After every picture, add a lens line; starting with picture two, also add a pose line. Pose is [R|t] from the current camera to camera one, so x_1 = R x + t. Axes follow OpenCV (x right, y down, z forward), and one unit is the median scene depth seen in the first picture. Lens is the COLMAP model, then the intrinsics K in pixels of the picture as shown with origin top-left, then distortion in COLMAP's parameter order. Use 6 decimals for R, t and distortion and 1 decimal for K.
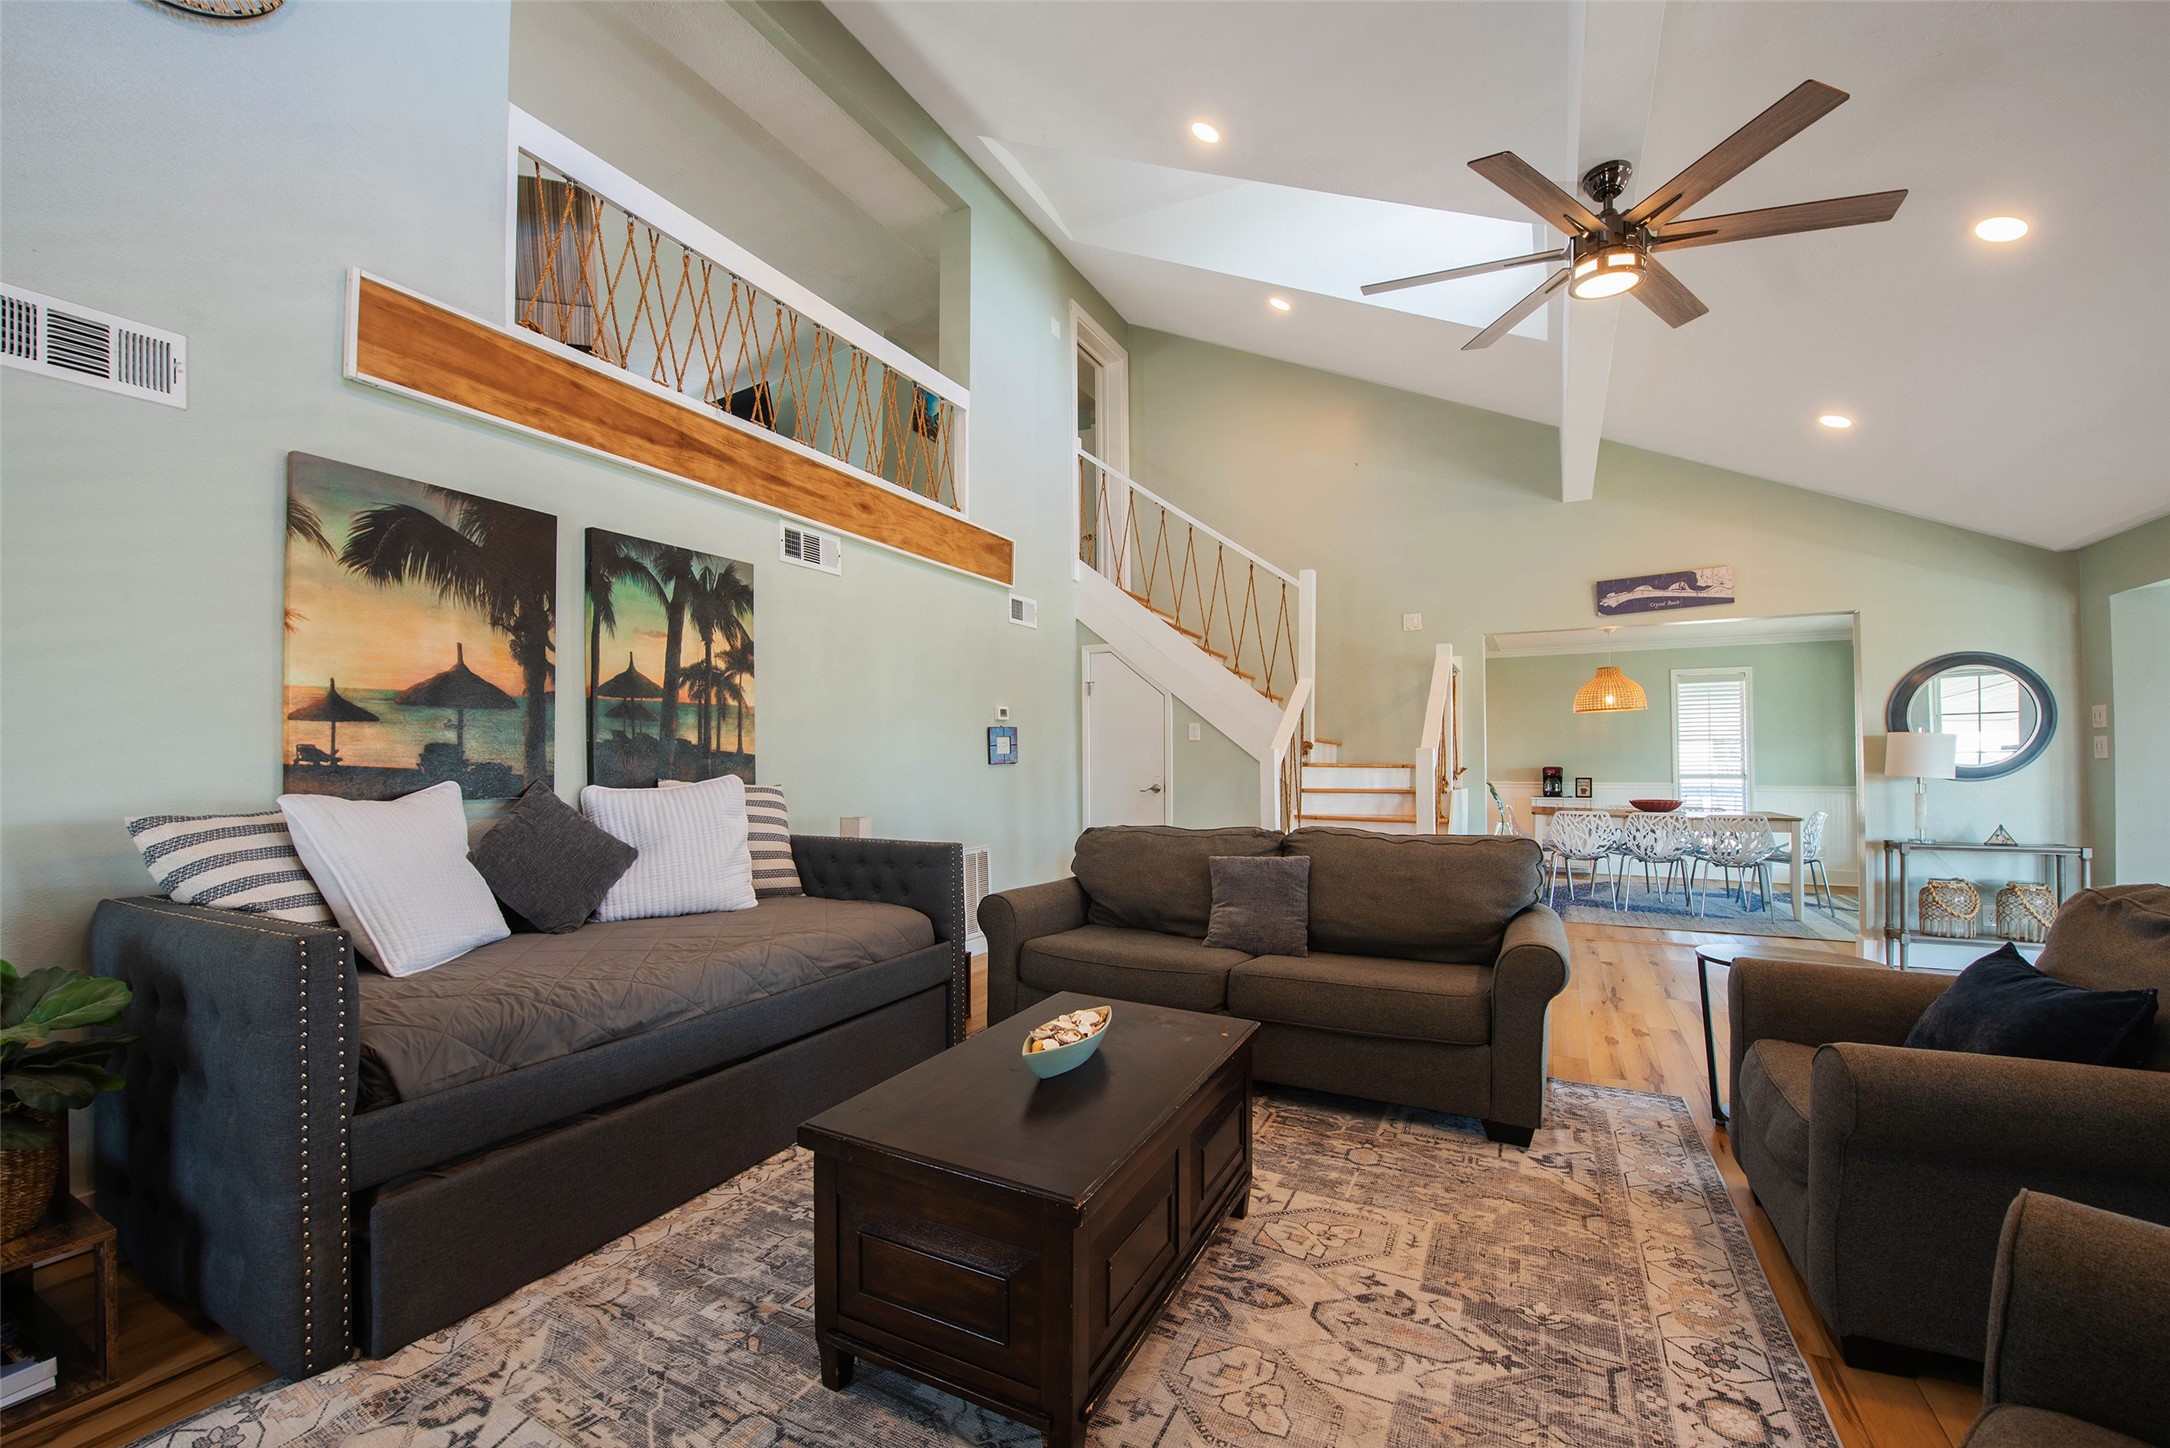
lens RADIAL K [[867.9, 0, 1094.7], [0, 867.9, 755.4], [0, 0, 1]] dist [-0.015085, -0.001874]
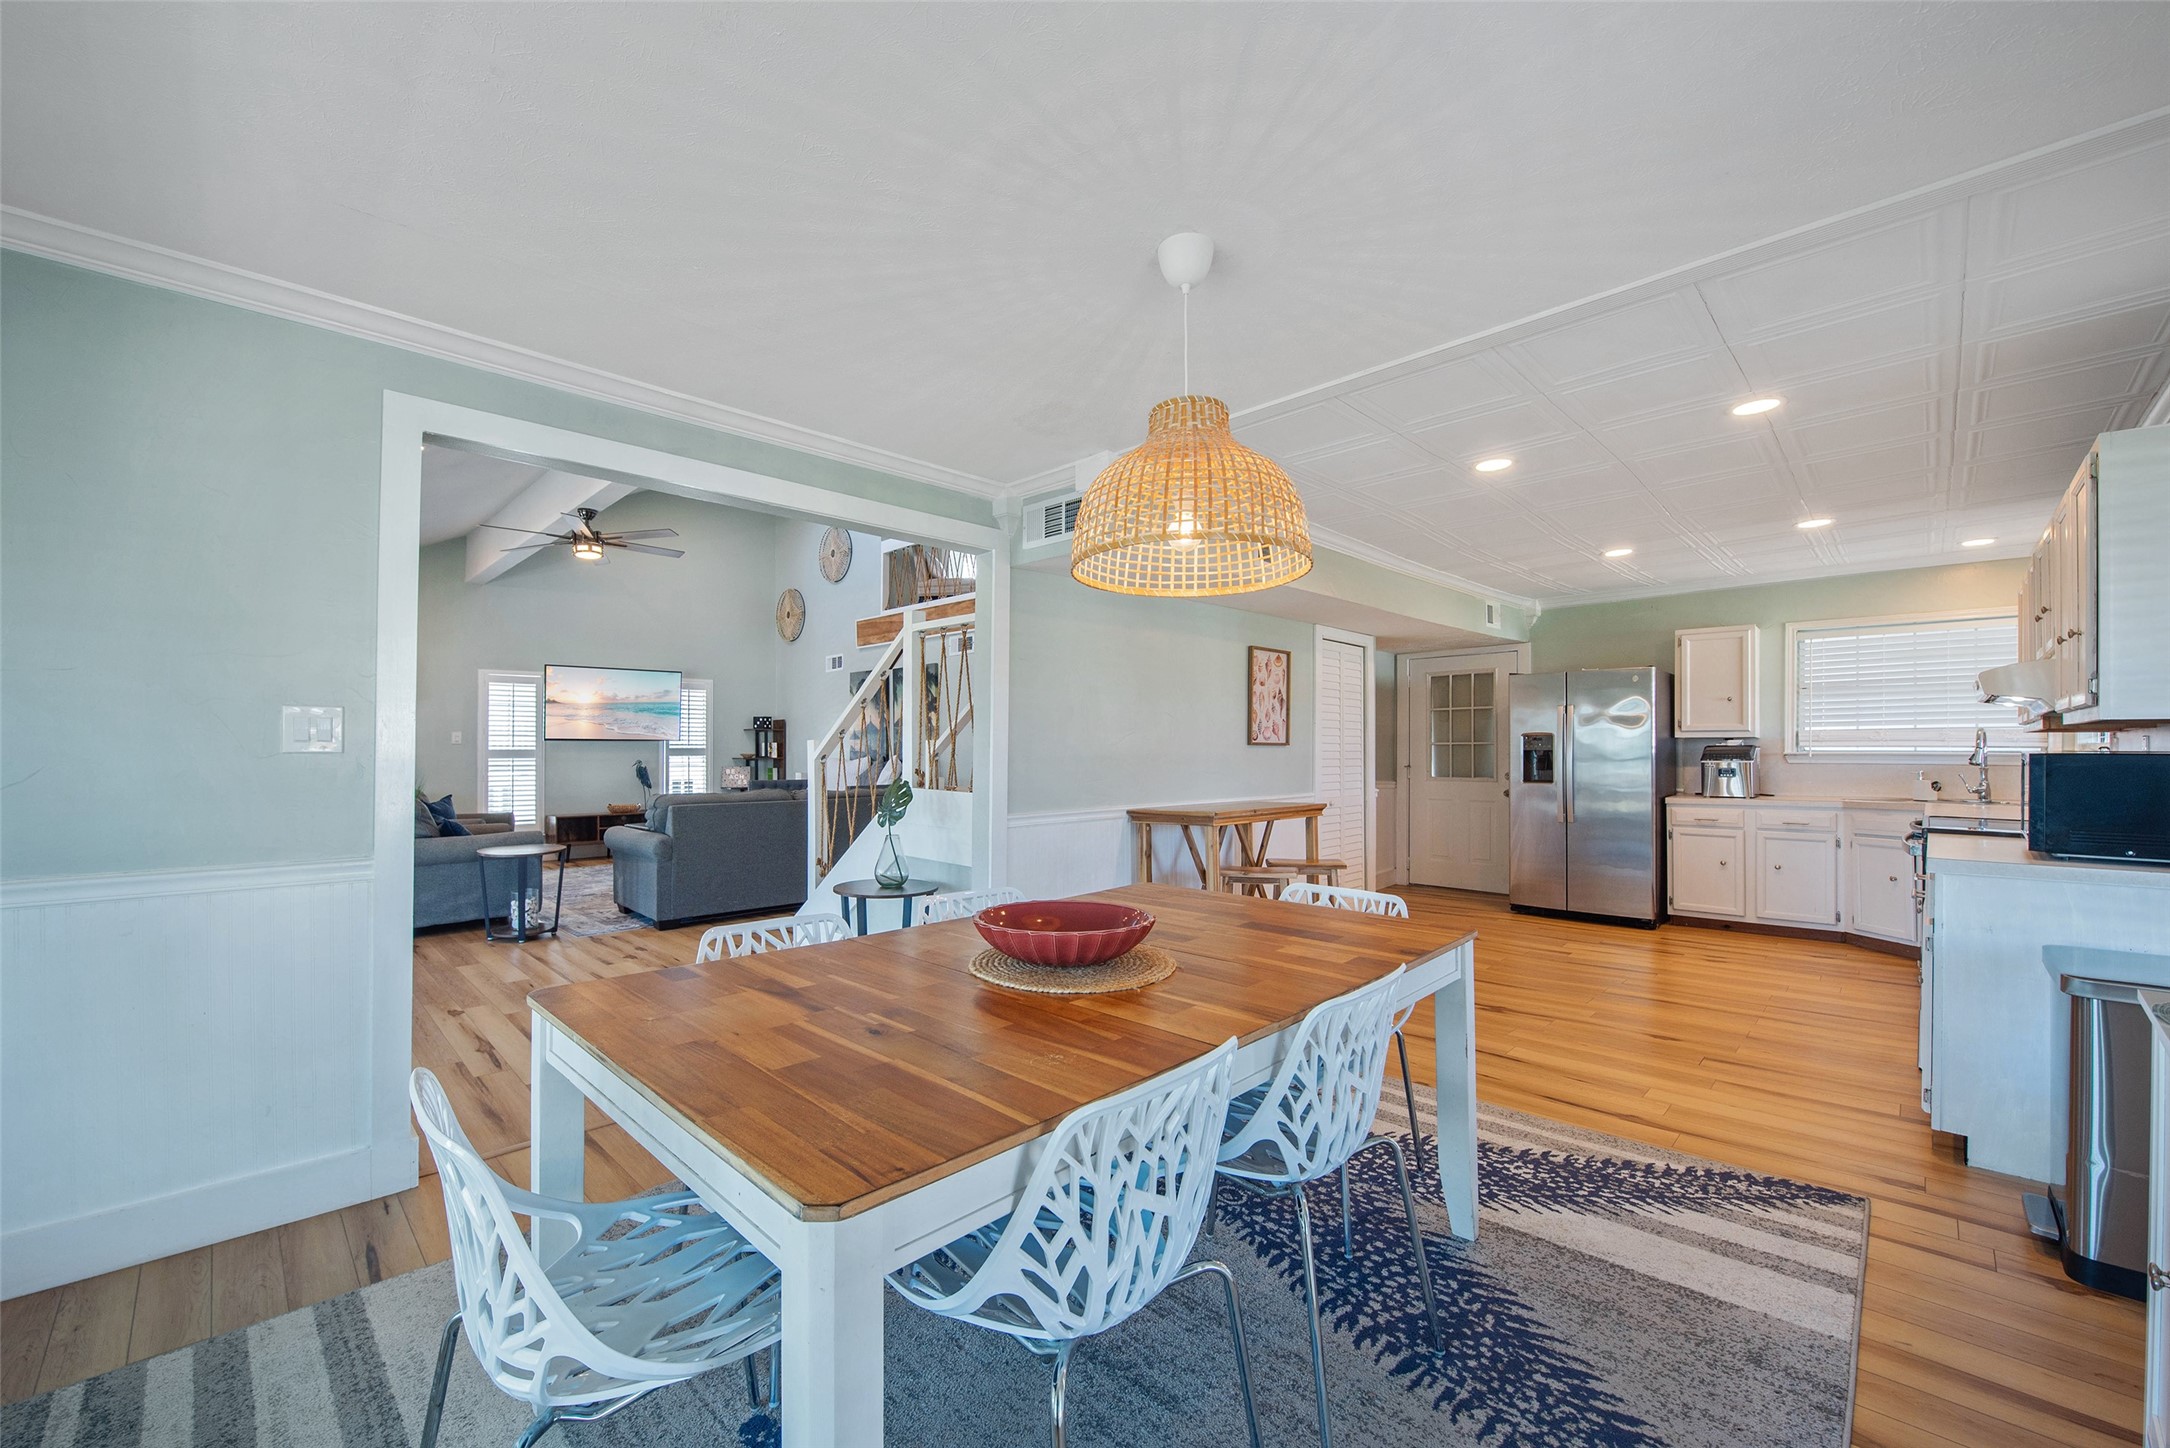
lens RADIAL K [[867.9, 0, 1071.0], [0, 867.9, 745.3], [0, 0, 1]] dist [-0.015085, -0.001874]
pose [[-0.299939, -0.003209, -0.953953, 1.724982], [0.005197, 0.999974, -0.004998, 0.008789], [0.953944, -0.006457, -0.299914, 2.078870]]
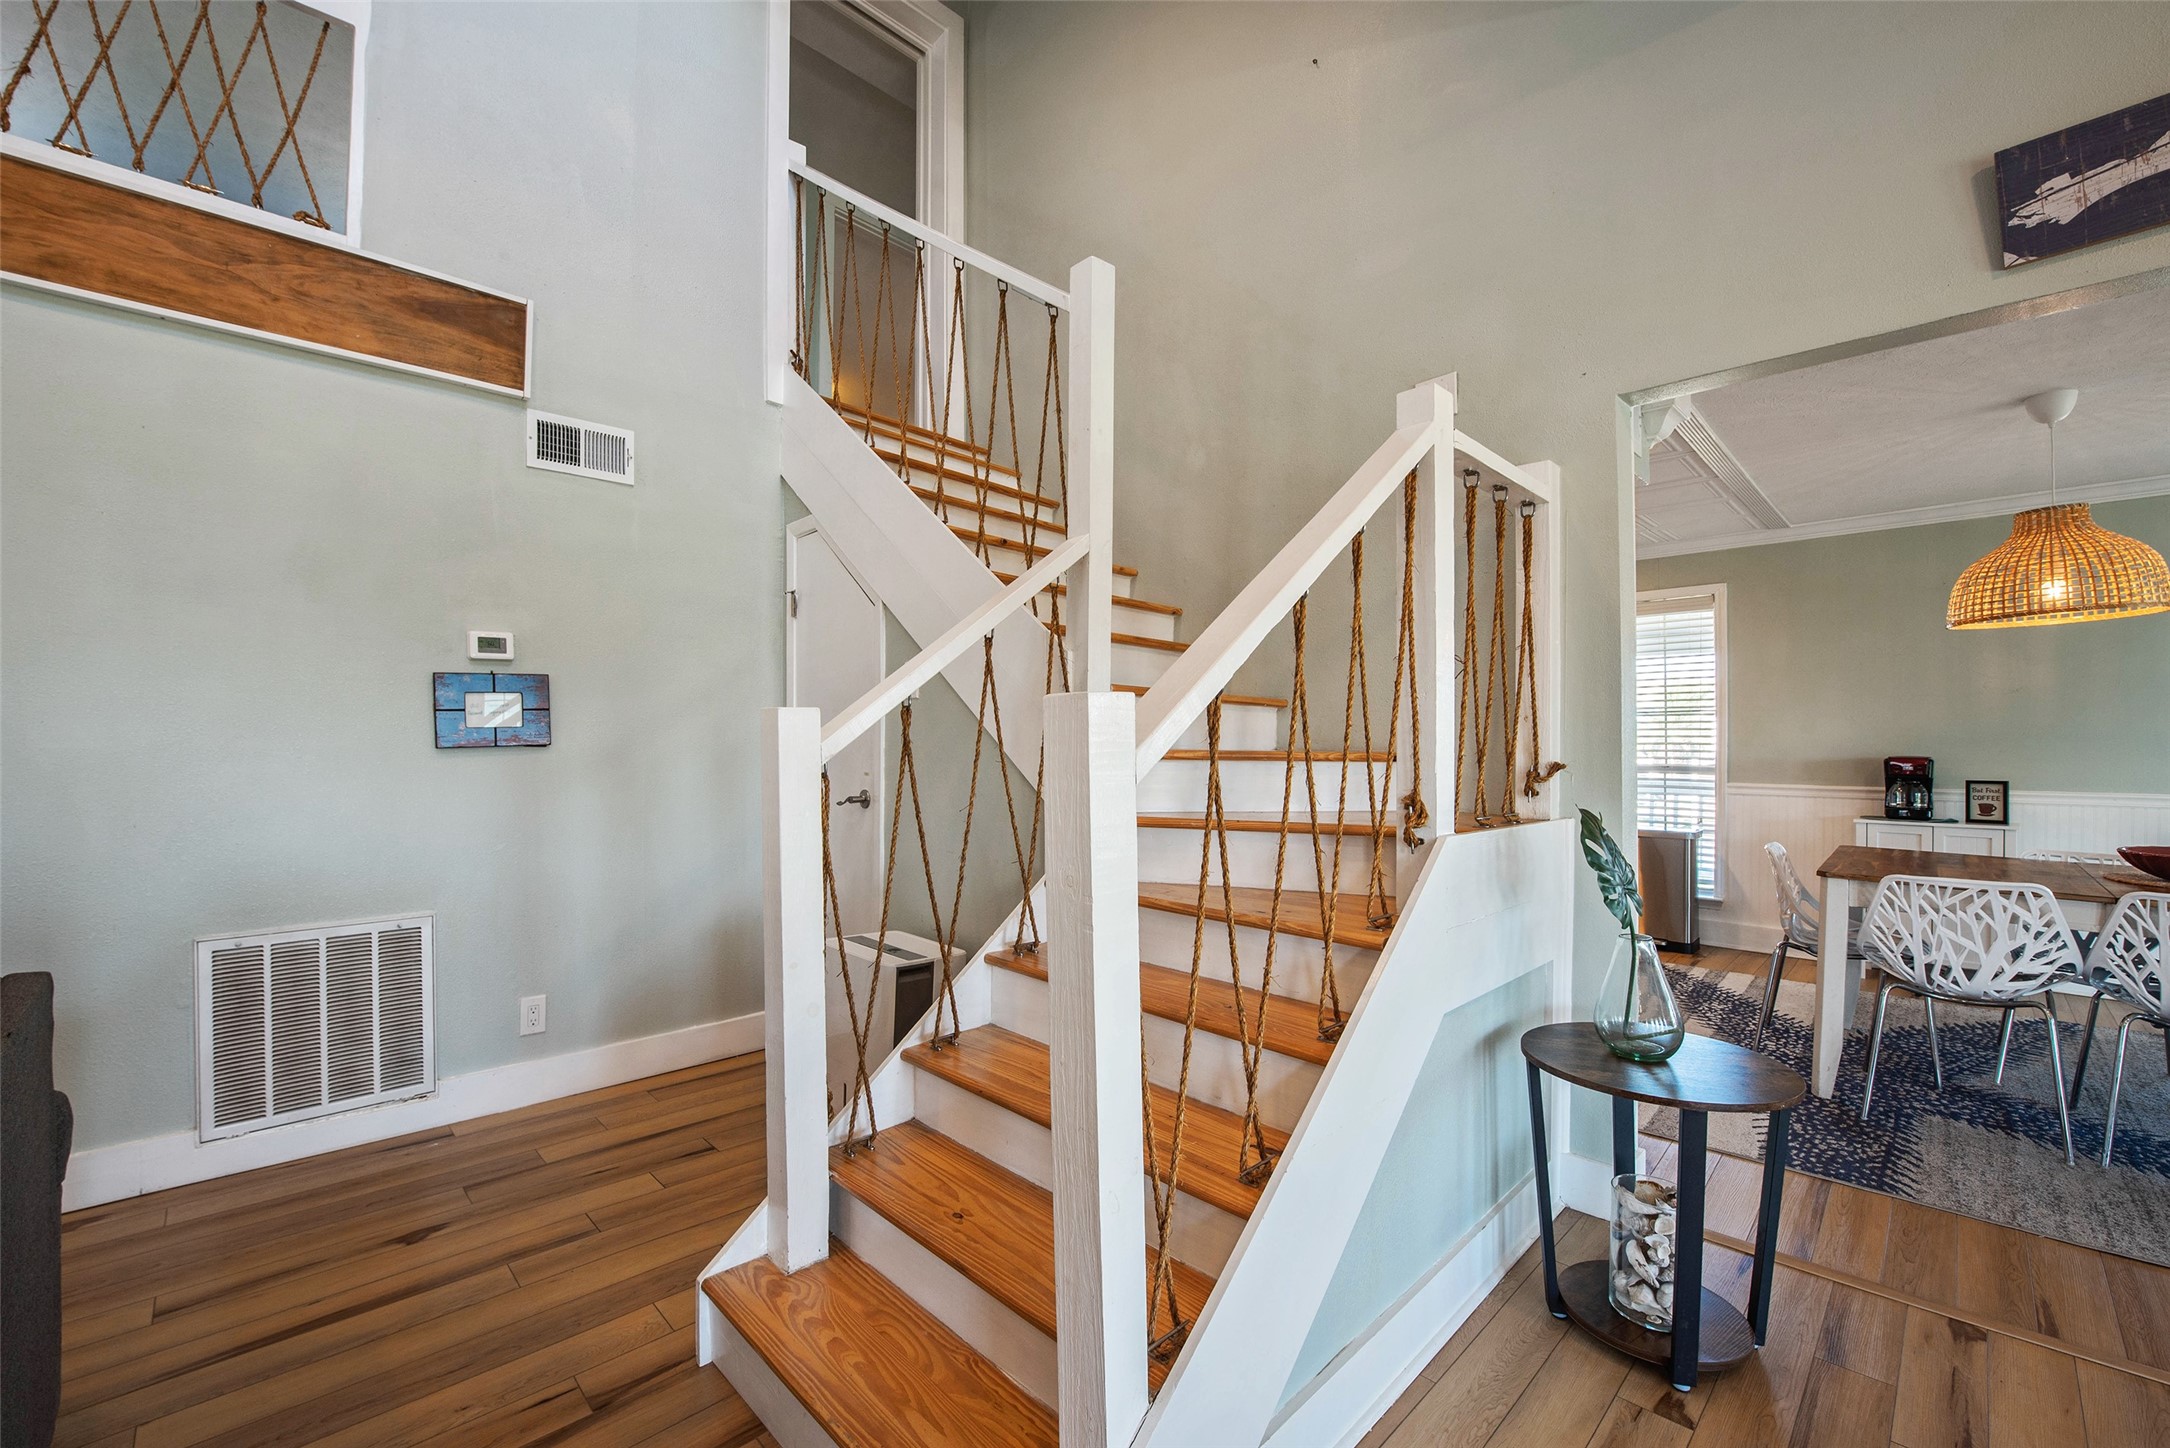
lens RADIAL K [[867.9, 0, 1089.6], [0, 867.9, 739.5], [0, 0, 1]] dist [-0.015085, -0.001874]
pose [[0.950869, 0.002762, -0.309582, 0.573117], [-0.001618, 0.999991, 0.003952, 0.005069], [0.309590, -0.003257, 0.950865, 0.957942]]
